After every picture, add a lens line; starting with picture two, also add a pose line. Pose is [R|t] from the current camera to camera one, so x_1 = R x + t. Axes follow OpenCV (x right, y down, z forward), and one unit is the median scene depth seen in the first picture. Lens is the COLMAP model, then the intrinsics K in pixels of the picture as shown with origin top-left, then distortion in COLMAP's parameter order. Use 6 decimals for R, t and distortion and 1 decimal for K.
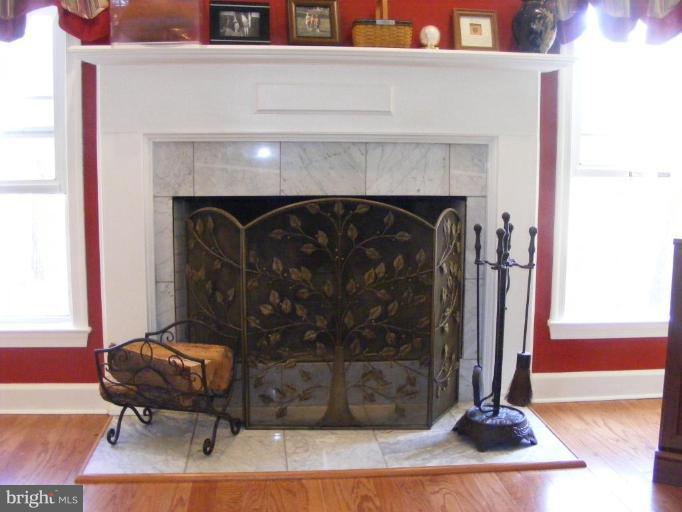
lens RADIAL K [[779.9, 0, 339.3], [0, 779.9, 257.3], [0, 0, 1]] dist [-0.194778, 0.000000]
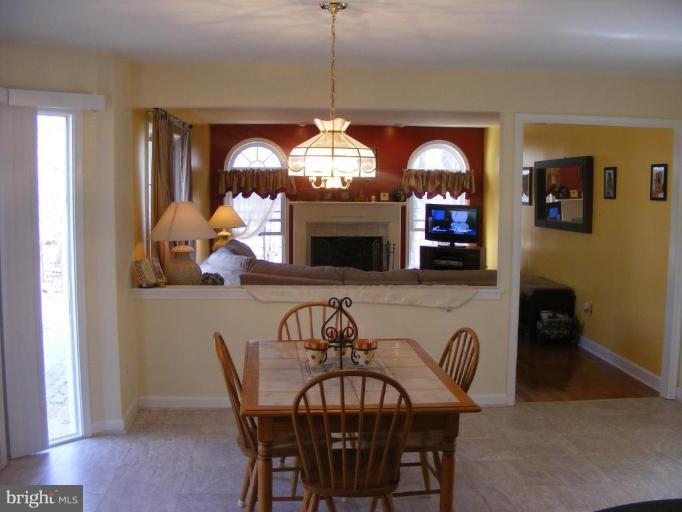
lens RADIAL K [[794.1, 0, 343.5], [0, 794.1, 254.8], [0, 0, 1]] dist [-0.159328, 0.000000]
pose [[0.999954, 0.002701, -0.009250, -0.000472], [-0.003072, 0.999178, -0.040418, 0.195590], [0.009133, 0.040445, 0.999140, -3.345427]]
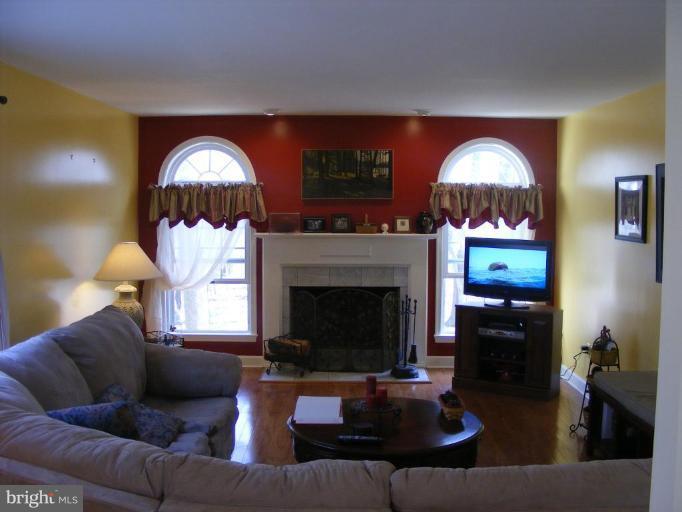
lens RADIAL K [[779.9, 0, 338.9], [0, 779.9, 257.7], [0, 0, 1]] dist [-0.194778, 0.000000]
pose [[0.995678, 0.006155, -0.092668, 0.216038], [-0.011704, 0.998163, -0.059452, -0.018721], [0.092132, 0.060279, 0.993921, -1.762235]]
